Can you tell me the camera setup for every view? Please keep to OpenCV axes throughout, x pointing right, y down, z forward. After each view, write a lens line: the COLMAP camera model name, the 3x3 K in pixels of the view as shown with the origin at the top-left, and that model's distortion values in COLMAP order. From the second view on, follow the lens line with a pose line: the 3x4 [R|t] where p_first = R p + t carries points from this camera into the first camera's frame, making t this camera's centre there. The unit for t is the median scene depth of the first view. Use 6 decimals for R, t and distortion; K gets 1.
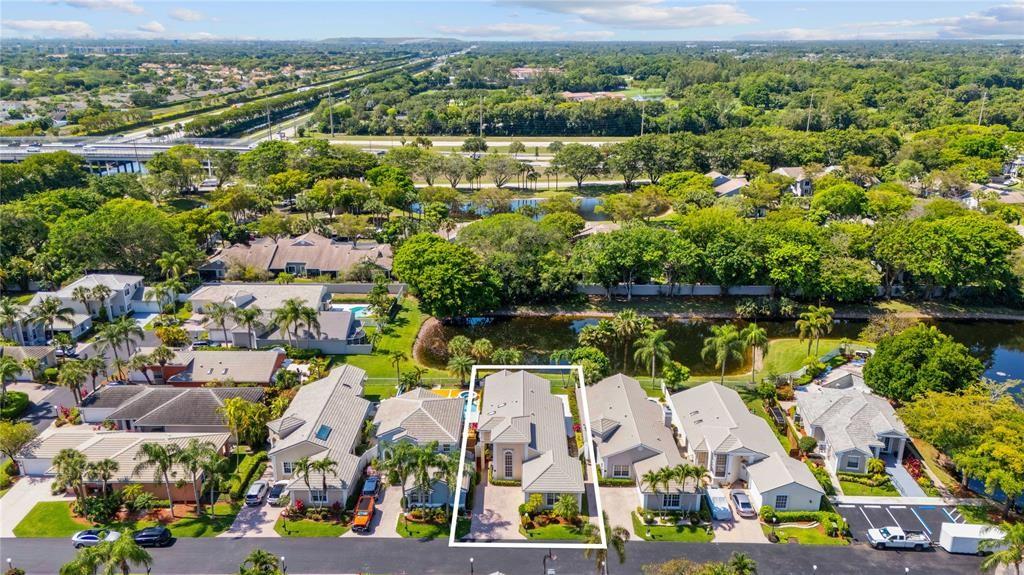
lens RADIAL K [[766.3, 0, 518.6], [0, 766.3, 287.8], [0, 0, 1]] dist [0.087577, -0.000665]
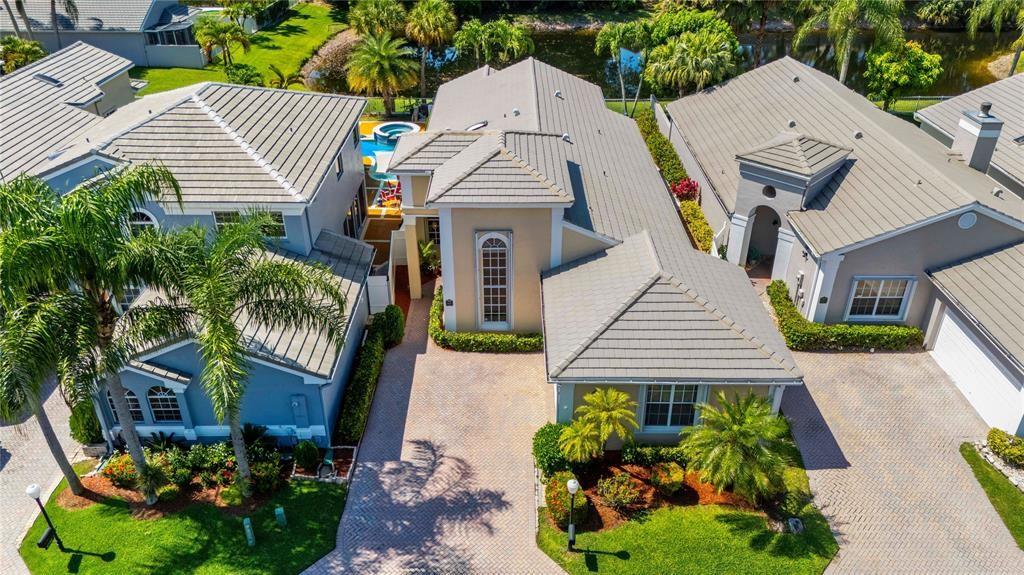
lens RADIAL K [[766.3, 0, 511.9], [0, 766.3, 291.6], [0, 0, 1]] dist [0.087577, -0.000665]
pose [[0.999968, -0.007992, 0.000043, -0.006771], [0.007807, 0.977933, 0.208773, 0.173158], [-0.001711, -0.208766, 0.977964, 0.718099]]
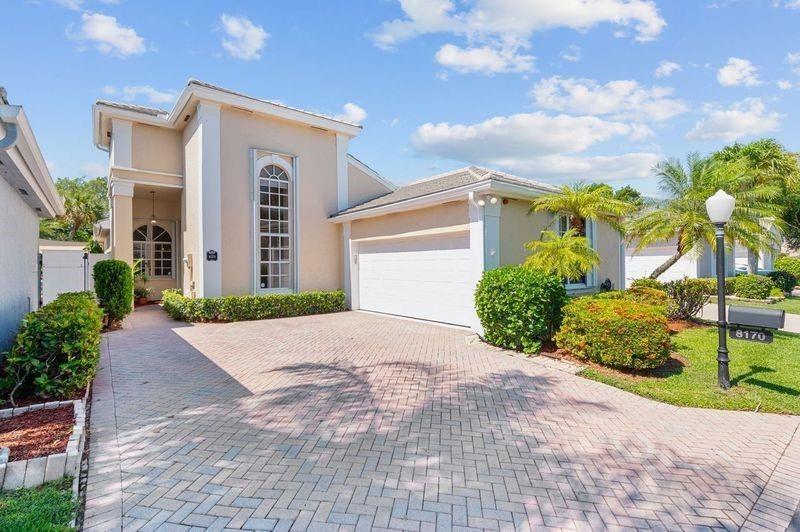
lens RADIAL K [[417.0, 0, 399.2], [0, 417.0, 266.1], [0, 0, 1]] dist [0.040208, 0.000420]
pose [[0.764953, -0.003872, 0.644074, -0.066720], [0.203626, 0.950147, -0.236130, 0.280971], [-0.611051, 0.311778, 0.727607, 0.898814]]
